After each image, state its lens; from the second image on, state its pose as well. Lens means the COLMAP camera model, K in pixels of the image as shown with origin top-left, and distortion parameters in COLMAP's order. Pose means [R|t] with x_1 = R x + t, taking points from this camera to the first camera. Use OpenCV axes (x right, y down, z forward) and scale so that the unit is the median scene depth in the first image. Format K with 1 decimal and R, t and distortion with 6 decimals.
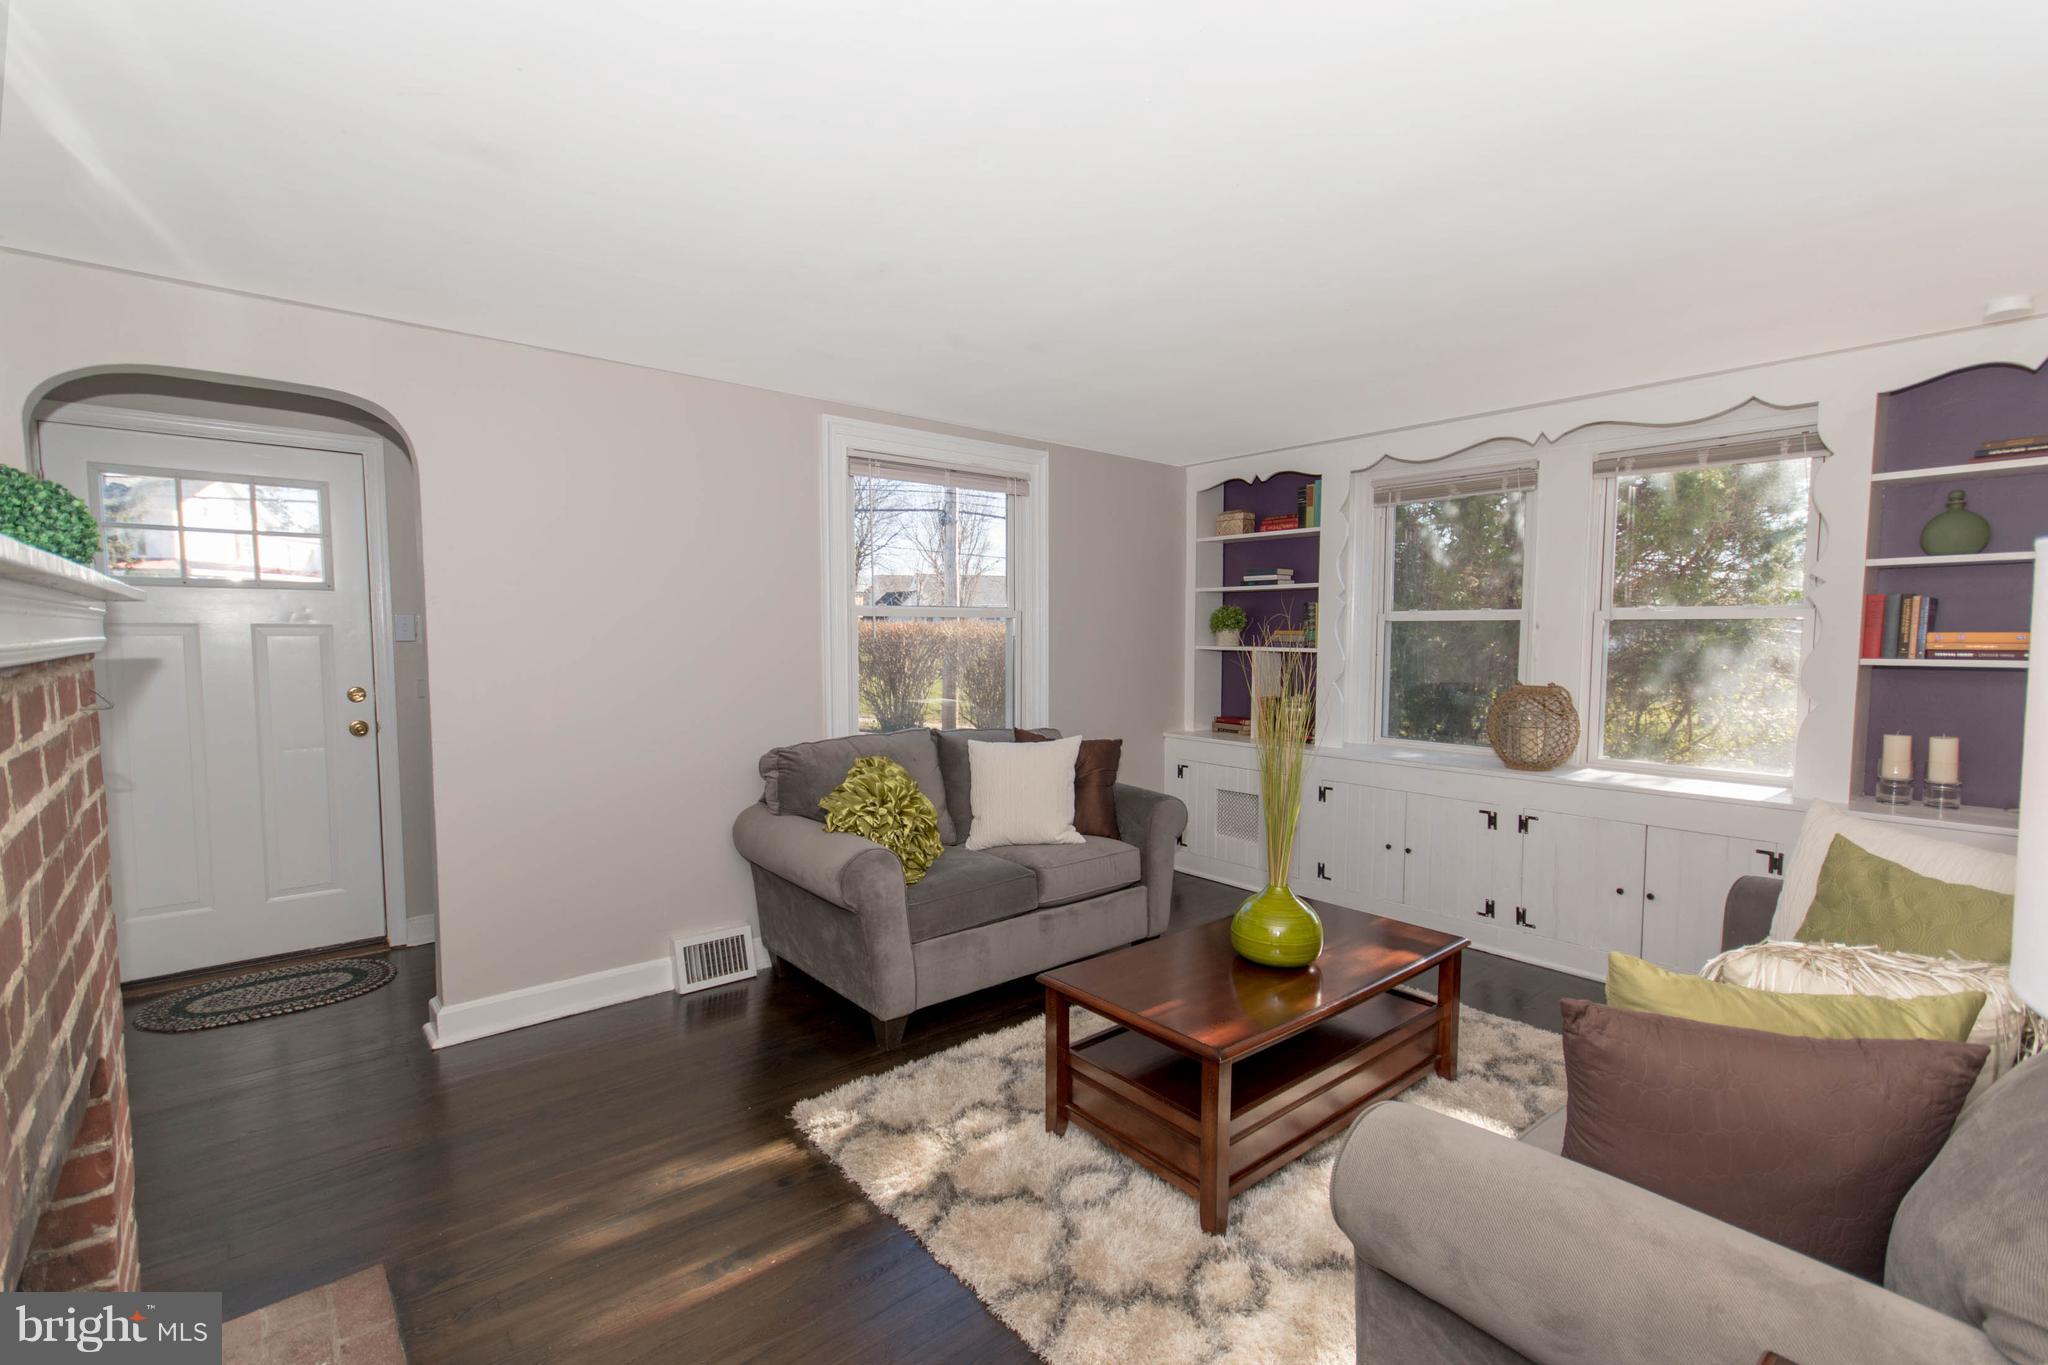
lens RADIAL K [[909.9, 0, 1031.1], [0, 909.9, 692.1], [0, 0, 1]] dist [0.000471, 0.000447]
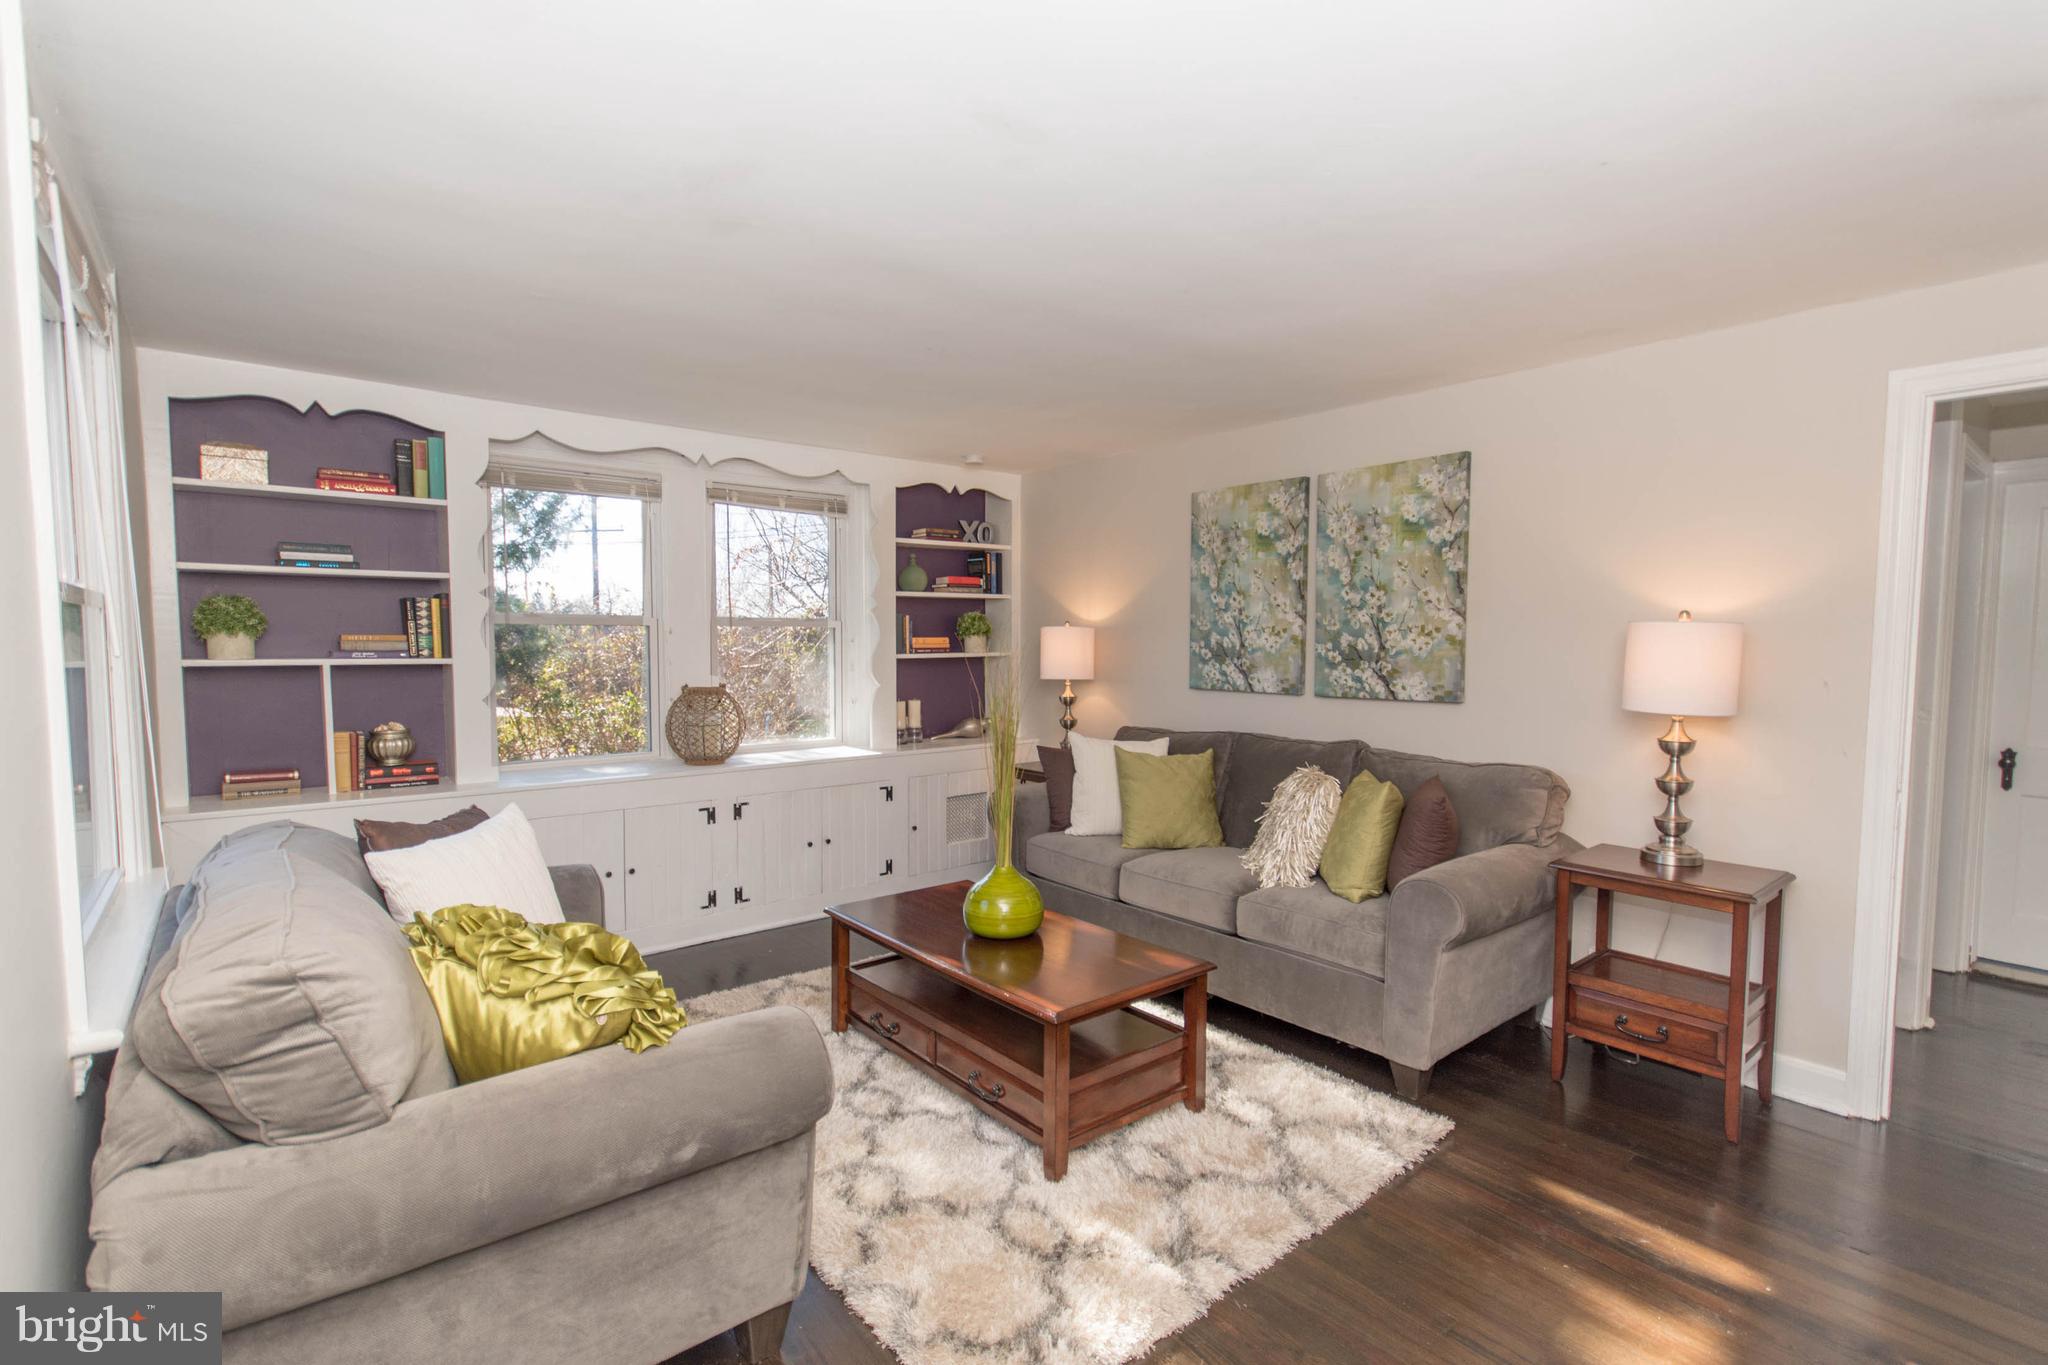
lens RADIAL K [[909.9, 0, 1031.1], [0, 909.9, 692.1], [0, 0, 1]] dist [0.000471, 0.000447]
pose [[0.016988, -0.061182, 0.997982, -0.629607], [0.062615, 0.996232, 0.060009, -0.049672], [-0.997893, 0.061469, 0.020755, 0.703942]]
